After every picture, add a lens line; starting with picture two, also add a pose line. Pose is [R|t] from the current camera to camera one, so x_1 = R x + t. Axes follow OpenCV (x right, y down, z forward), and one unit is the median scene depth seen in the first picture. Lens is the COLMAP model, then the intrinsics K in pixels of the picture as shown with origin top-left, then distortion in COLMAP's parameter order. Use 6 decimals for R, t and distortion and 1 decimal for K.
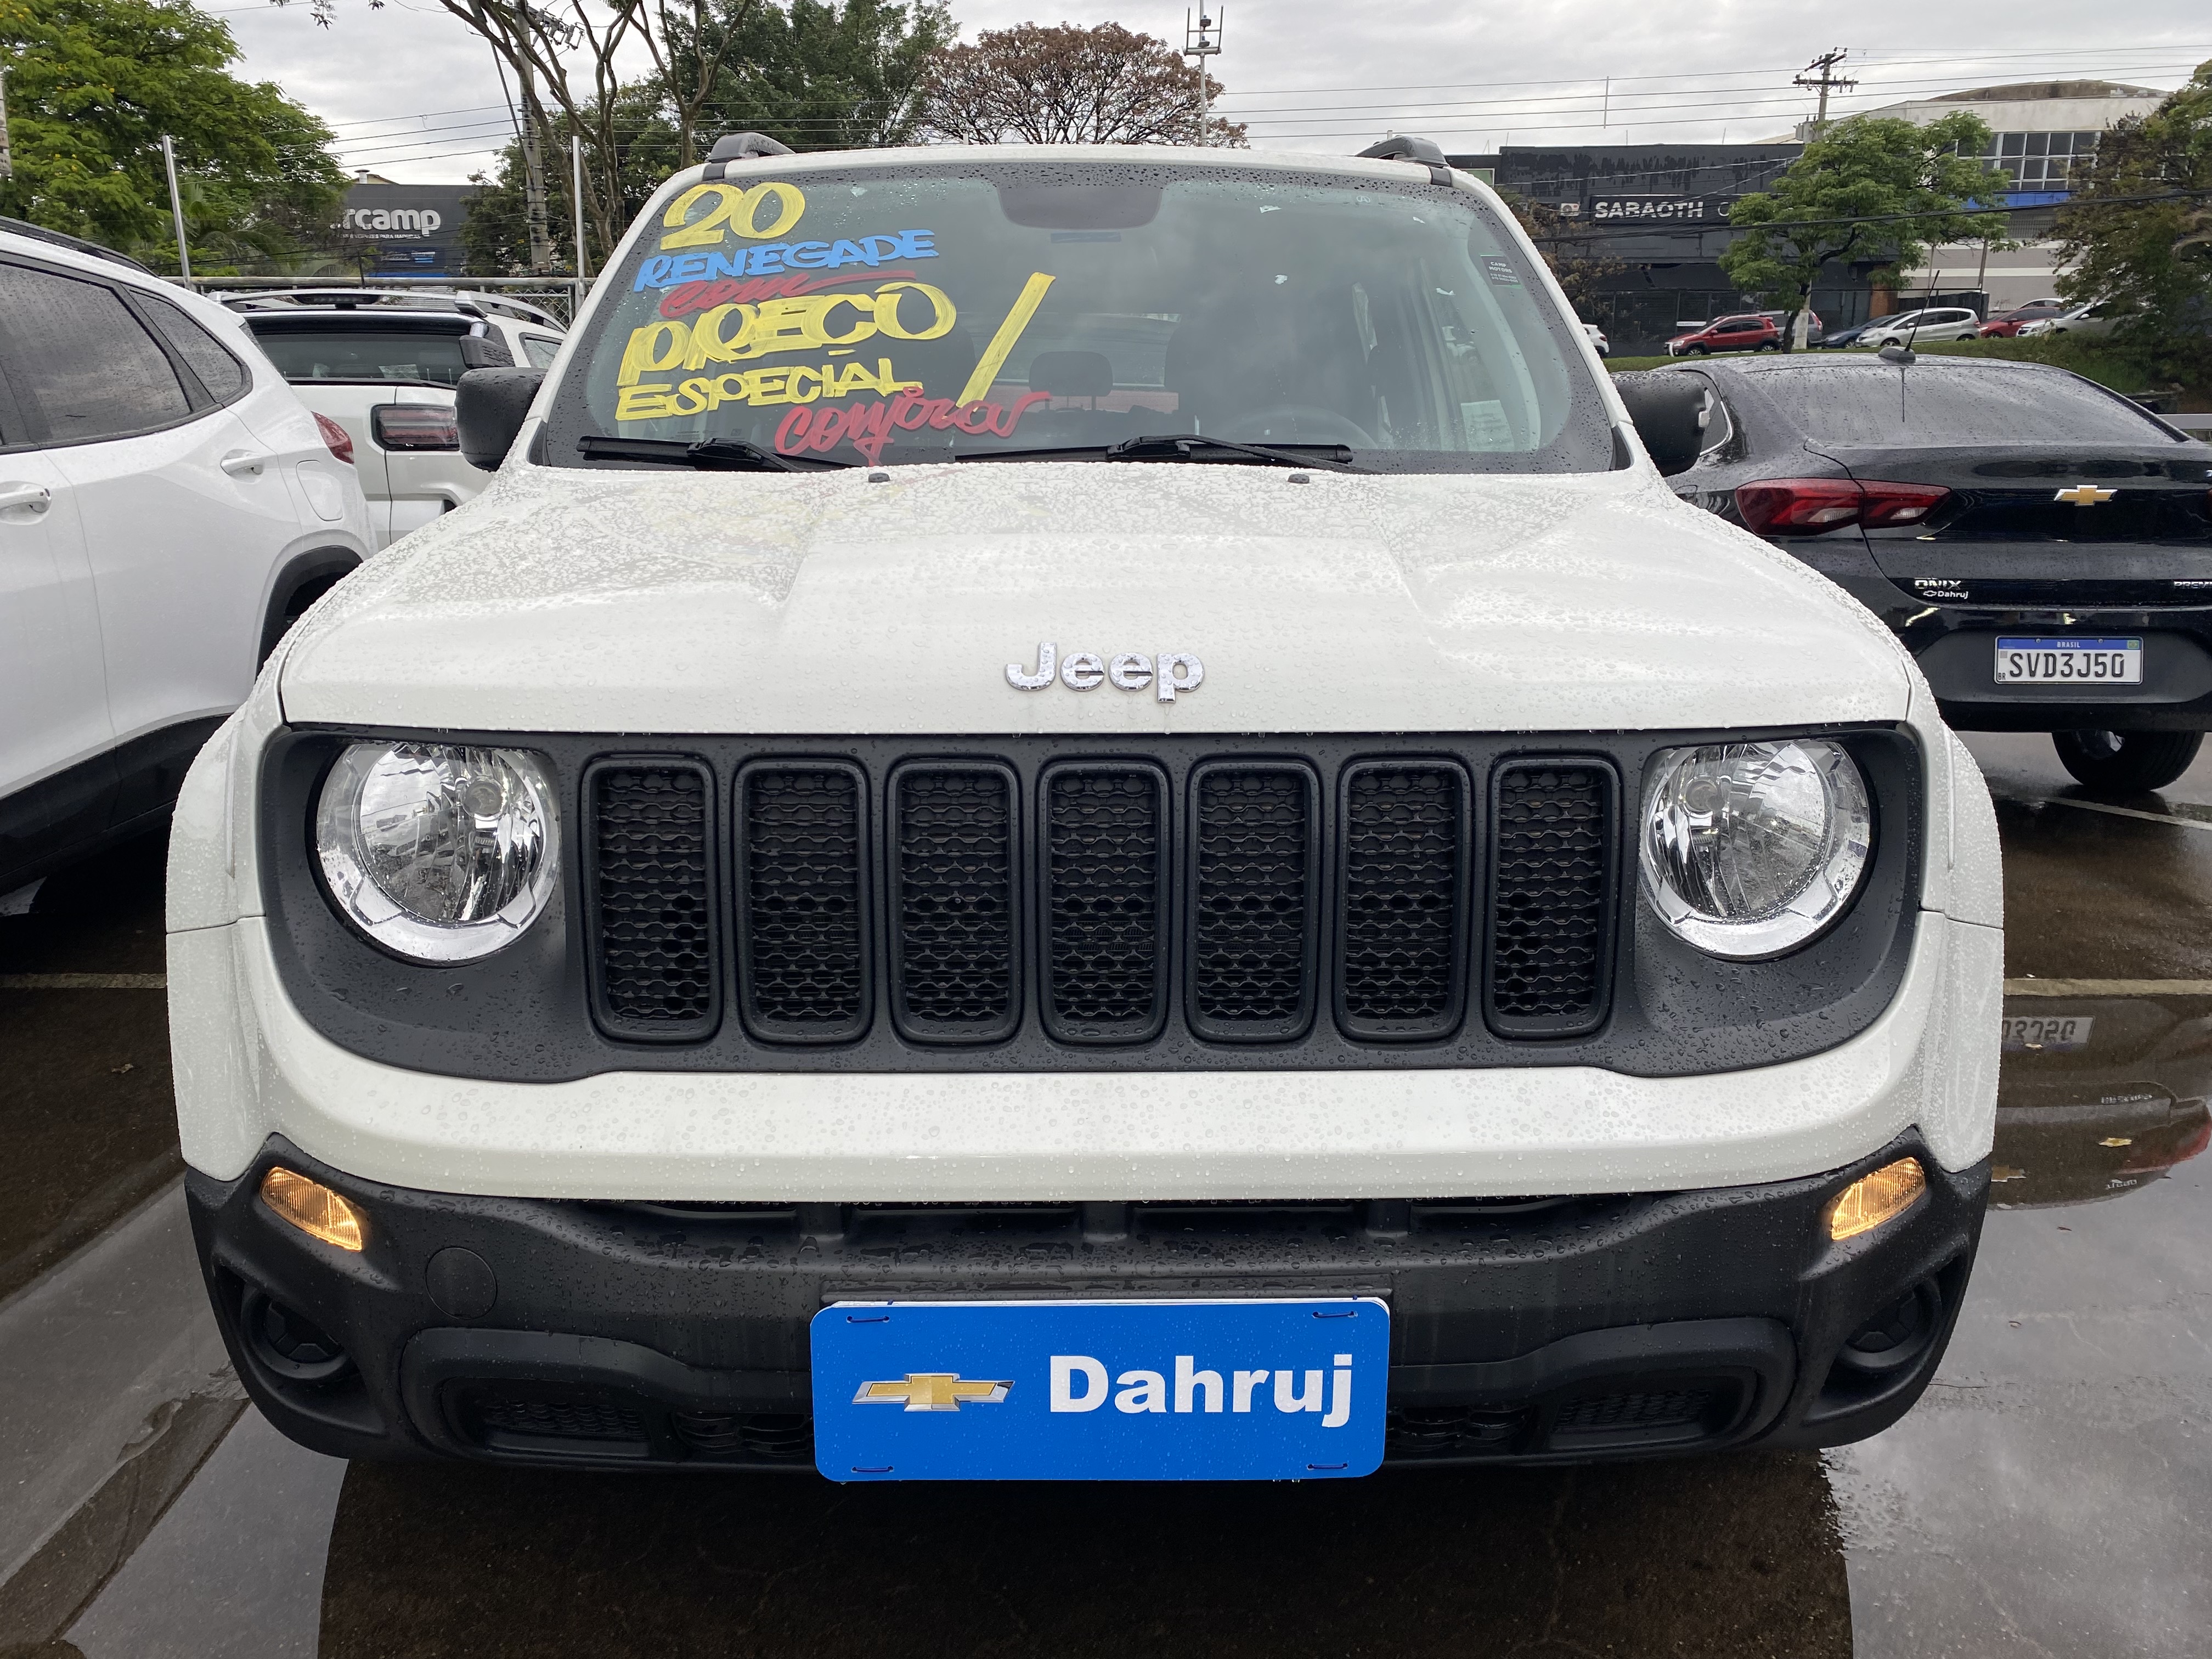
lens RADIAL K [[1649.9, 0, 1106.0], [0, 1649.9, 829.5], [0, 0, 1]] dist [0.009514, -0.000193]
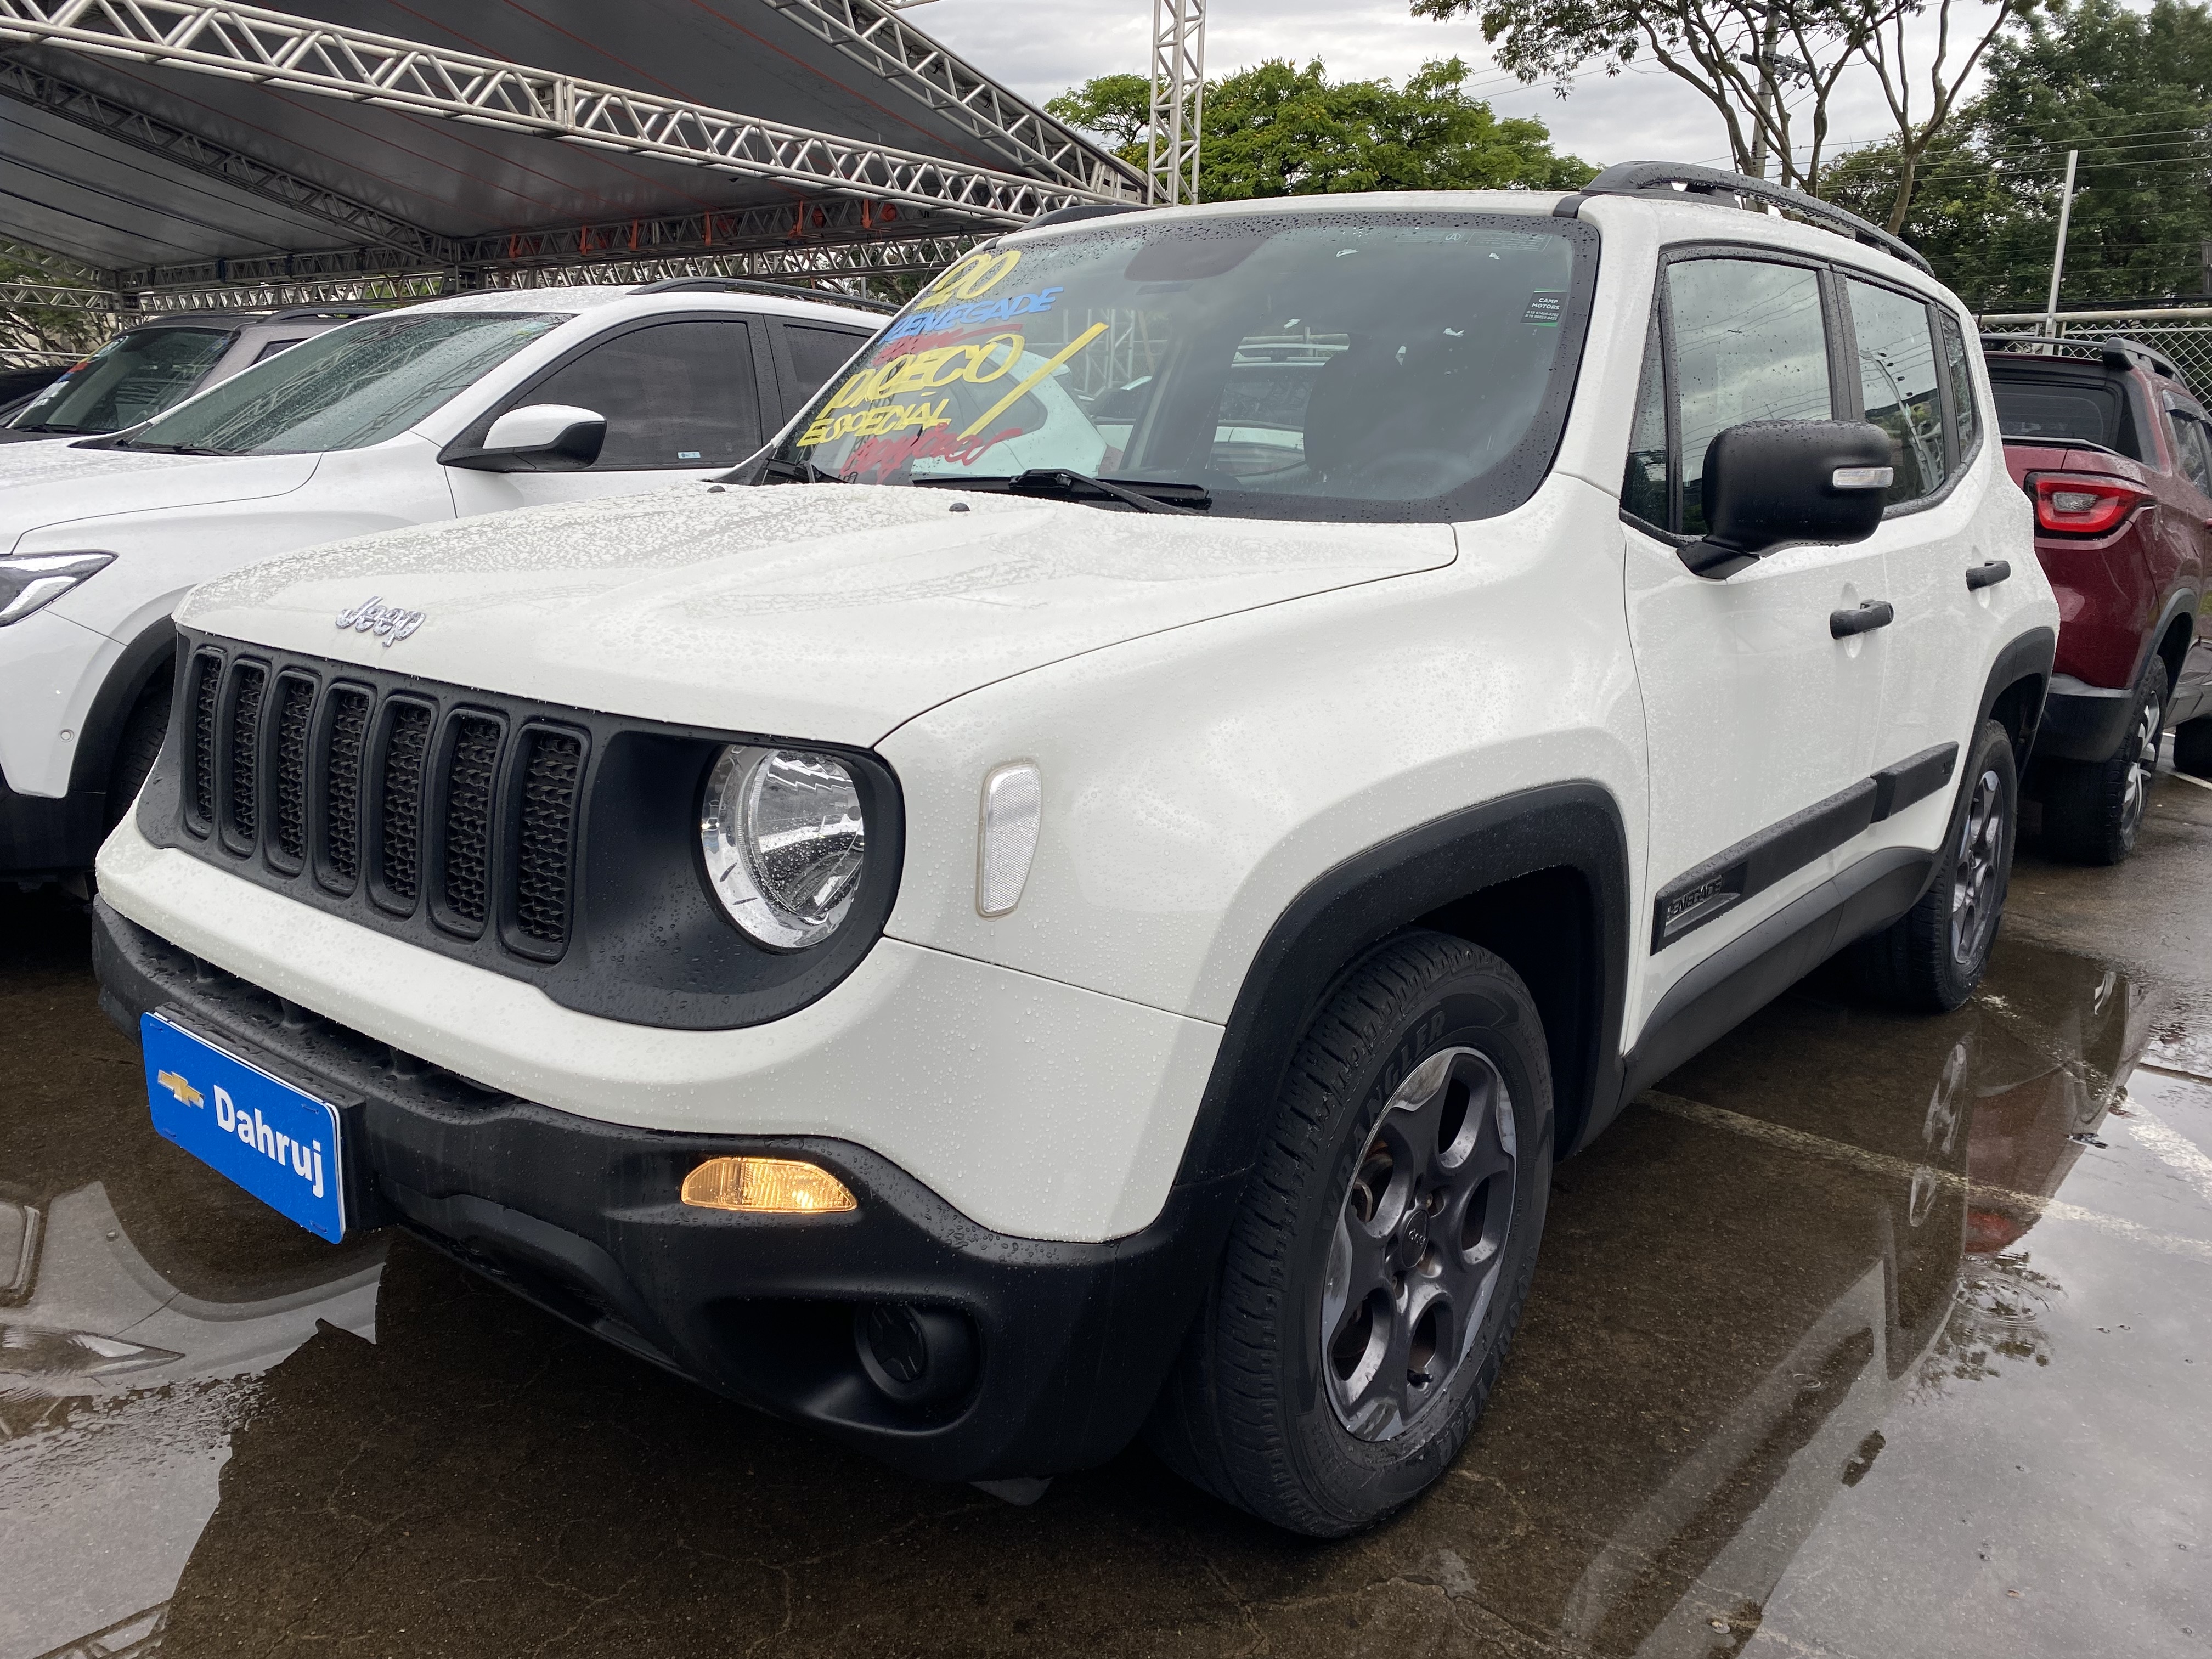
lens RADIAL K [[1662.6, 0, 1106.0], [0, 1662.6, 829.5], [0, 0, 1]] dist [0.025738, -0.001689]
pose [[0.773552, 0.166367, -0.611506, 1.118008], [-0.184636, 0.982230, 0.033663, -0.069540], [0.606240, 0.086866, 0.790524, 0.248682]]
